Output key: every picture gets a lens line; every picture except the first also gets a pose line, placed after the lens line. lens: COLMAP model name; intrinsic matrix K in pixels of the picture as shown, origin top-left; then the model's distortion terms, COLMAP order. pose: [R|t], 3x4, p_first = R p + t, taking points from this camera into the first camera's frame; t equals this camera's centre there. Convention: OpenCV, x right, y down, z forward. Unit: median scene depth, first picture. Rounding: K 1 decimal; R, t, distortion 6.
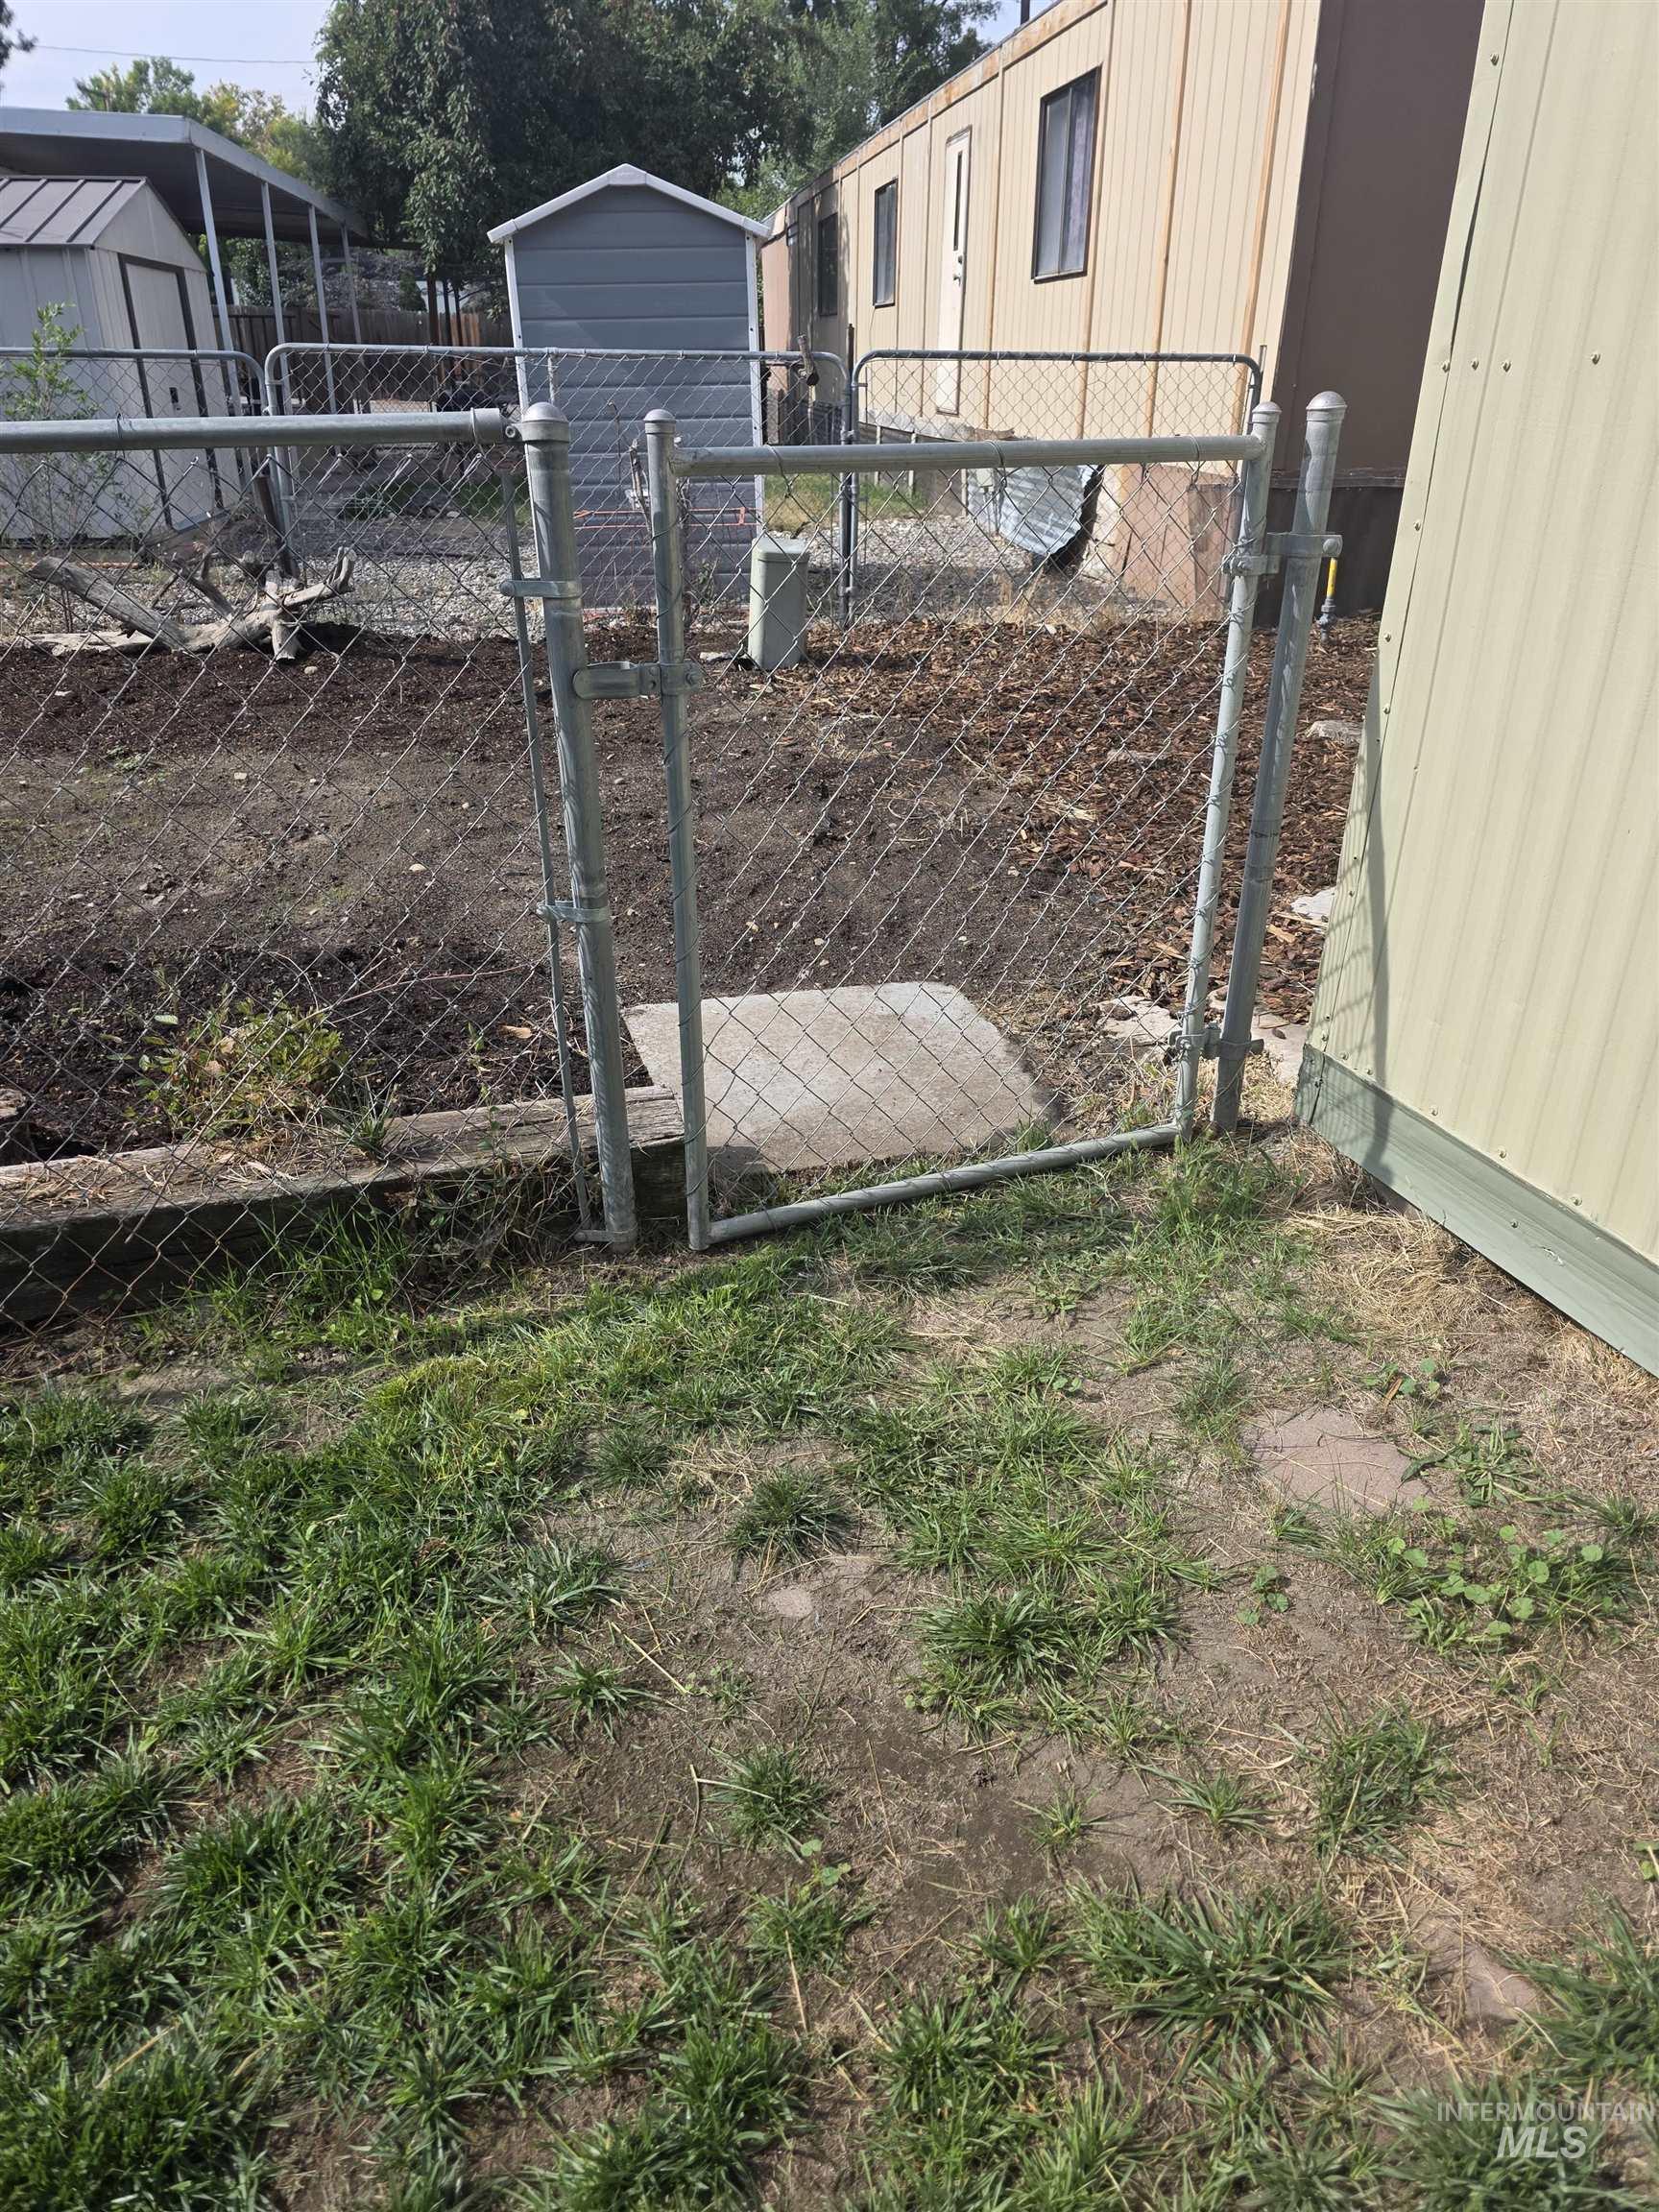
lens RADIAL K [[1470.3, 0, 808.6], [0, 1470.3, 1094.2], [0, 0, 1]] dist [0.048652, -0.051100]
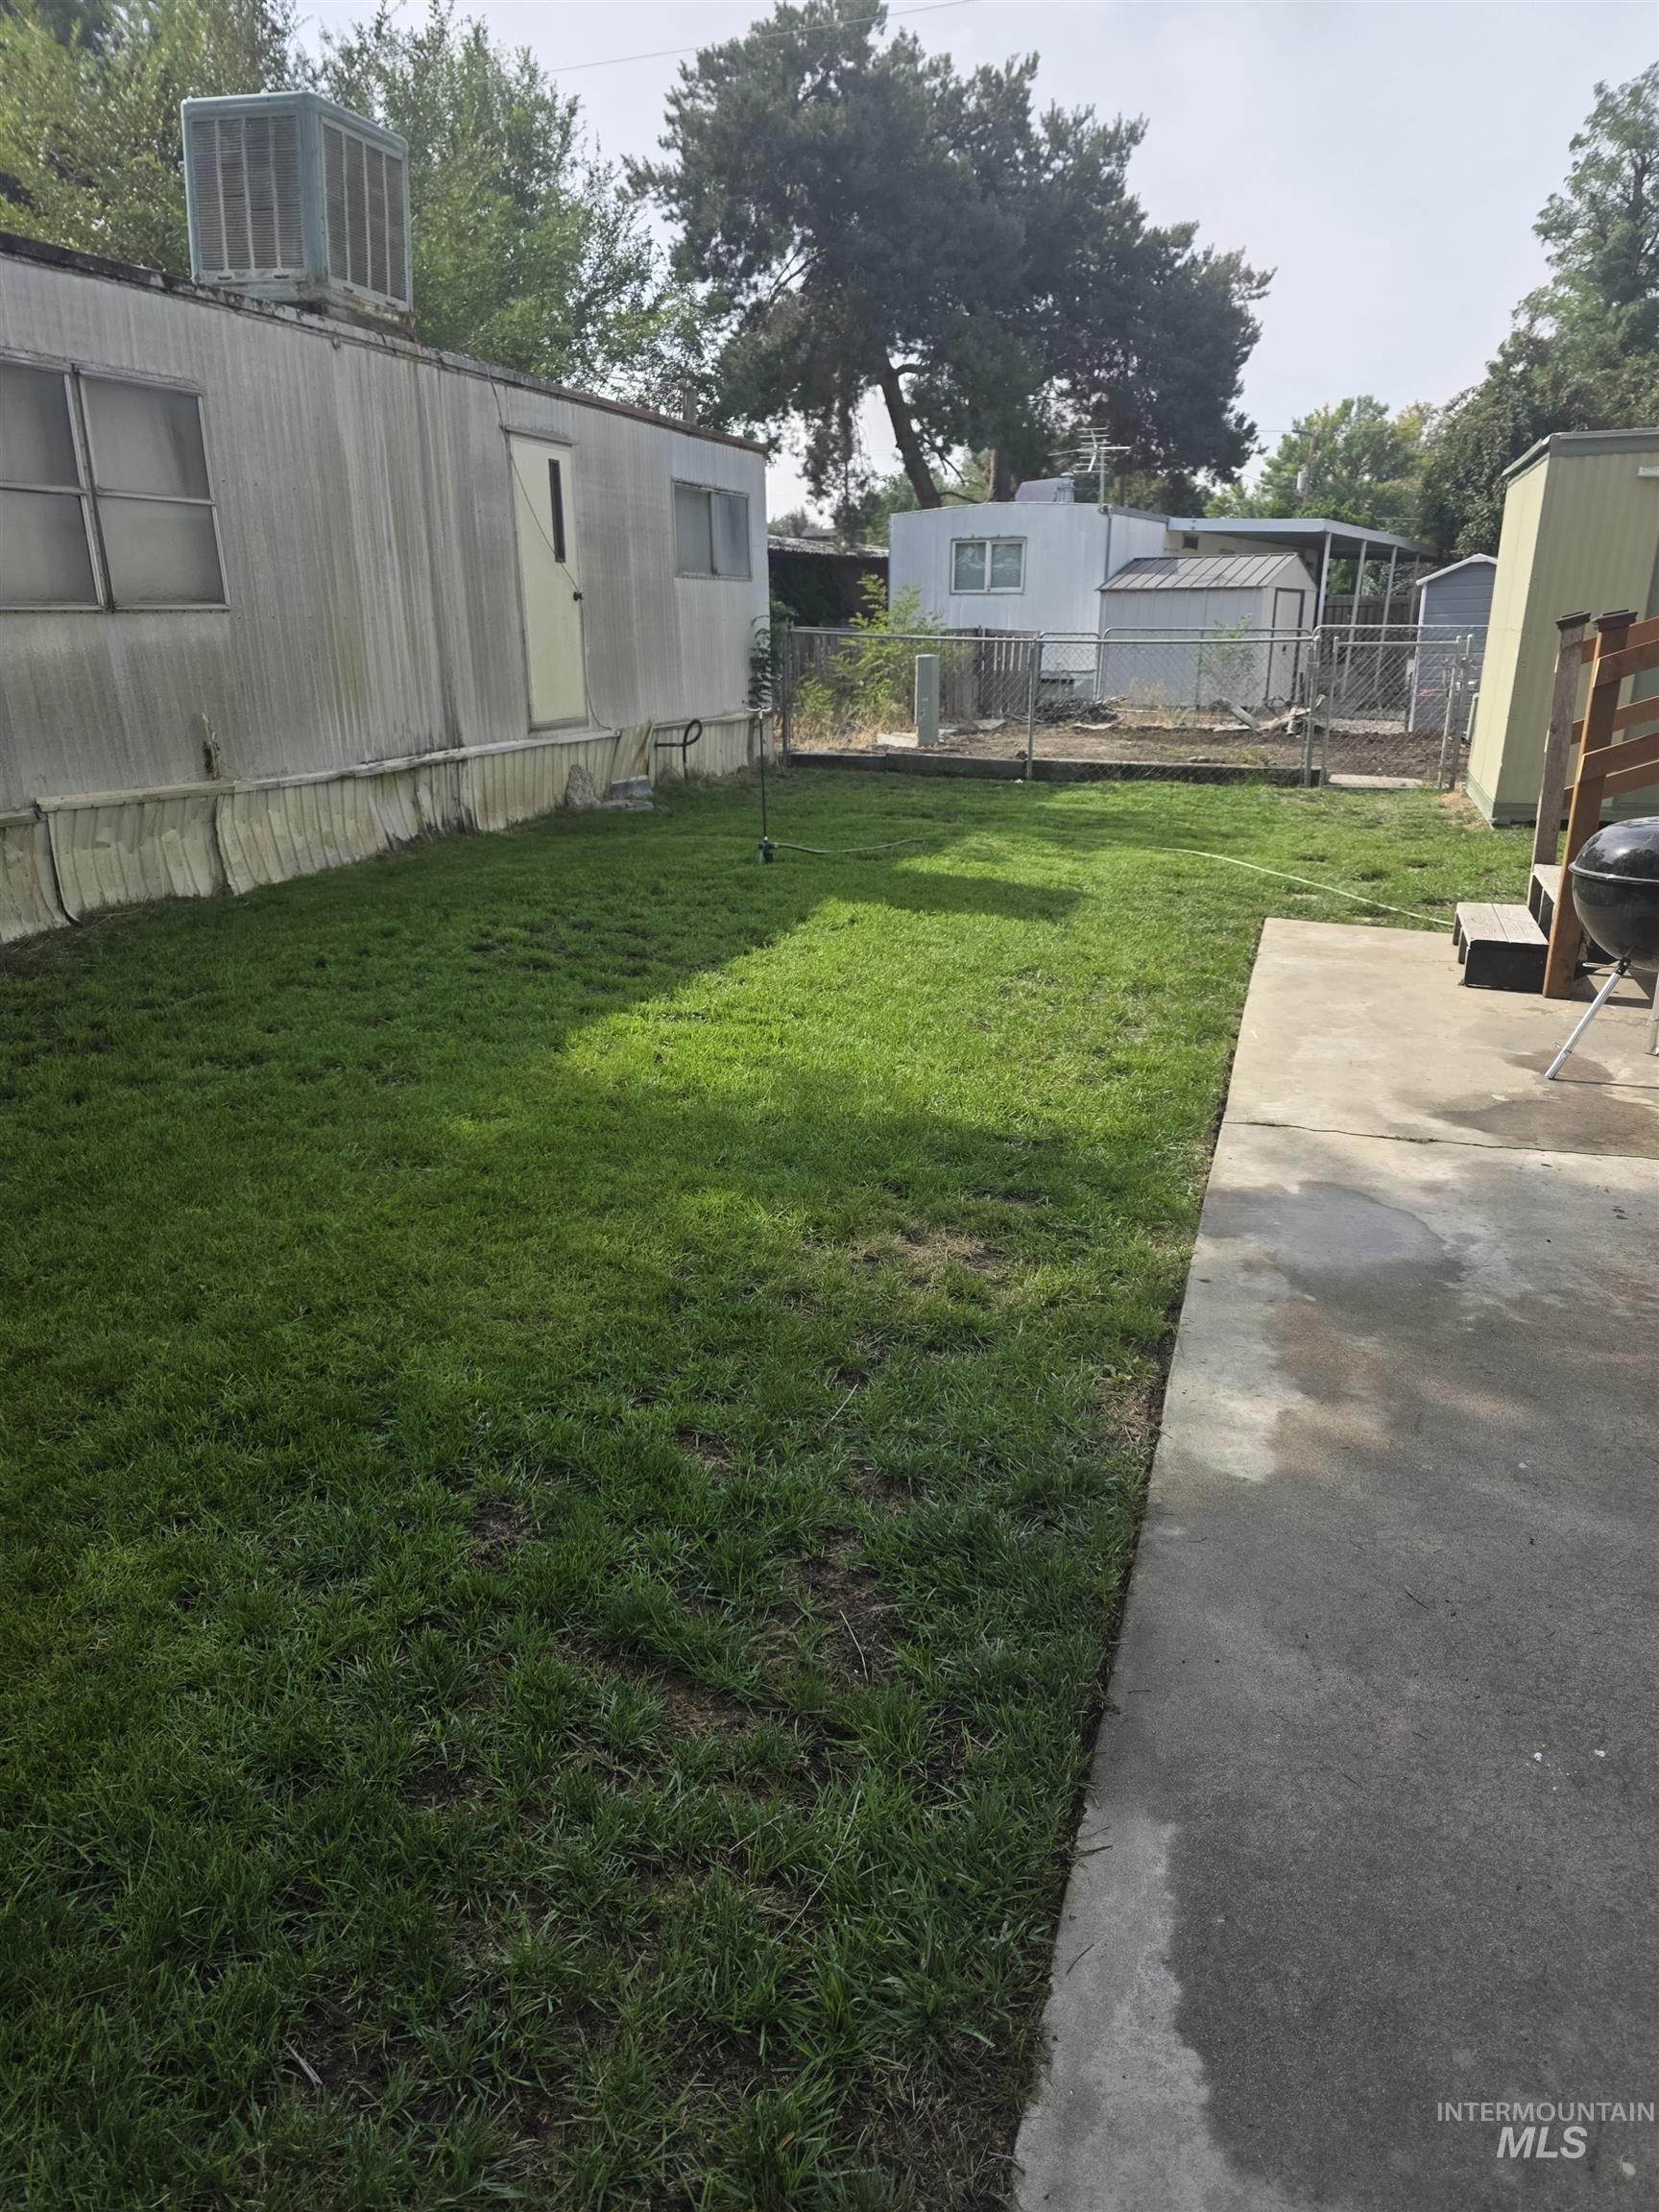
lens RADIAL K [[1469.6, 0, 825.4], [0, 1469.6, 1171.6], [0, 0, 1]] dist [0.055777, -0.056295]
pose [[0.784984, 0.203954, -0.584981, 0.440600], [-0.267276, 0.963351, -0.022784, 0.463342], [0.558894, 0.174237, 0.810727, -0.933052]]
